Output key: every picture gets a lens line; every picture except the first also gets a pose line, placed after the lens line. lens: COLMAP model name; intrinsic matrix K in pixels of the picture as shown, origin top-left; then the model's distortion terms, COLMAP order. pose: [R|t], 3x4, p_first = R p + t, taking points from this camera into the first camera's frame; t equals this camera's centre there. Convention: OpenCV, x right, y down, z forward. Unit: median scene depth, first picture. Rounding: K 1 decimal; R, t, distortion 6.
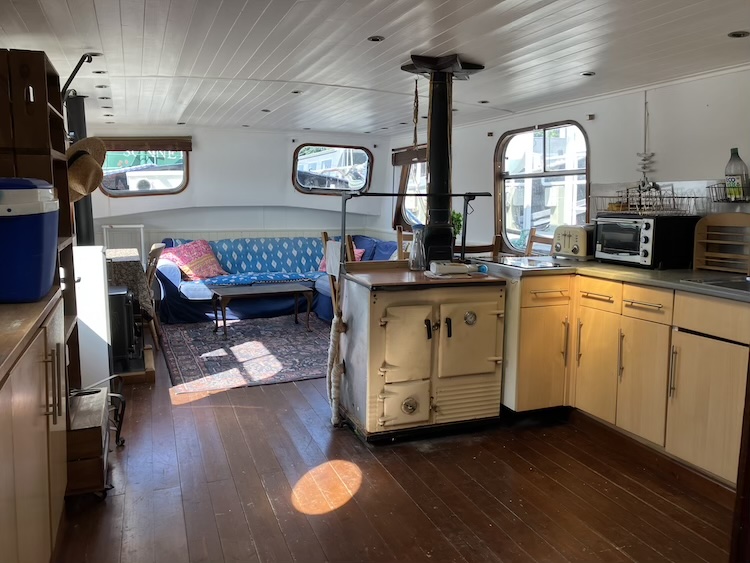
lens RADIAL K [[615.2, 0, 375.0], [0, 615.2, 281.5], [0, 0, 1]] dist [0.001517, -0.001313]
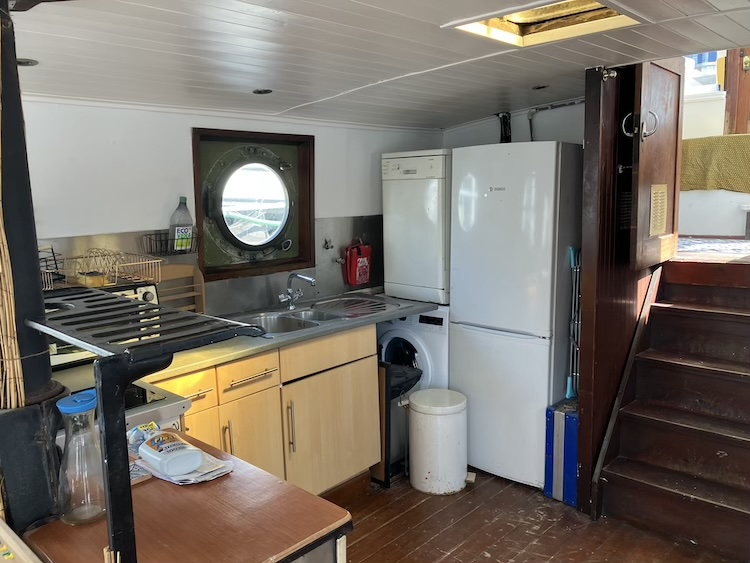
lens RADIAL K [[615.2, 0, 375.0], [0, 615.2, 281.5], [0, 0, 1]] dist [0.001517, -0.001313]
pose [[-0.435229, -0.141626, 0.889111, -0.350506], [0.144782, 0.963687, 0.224377, -0.232457], [-0.888602, 0.226382, -0.398920, 1.013805]]
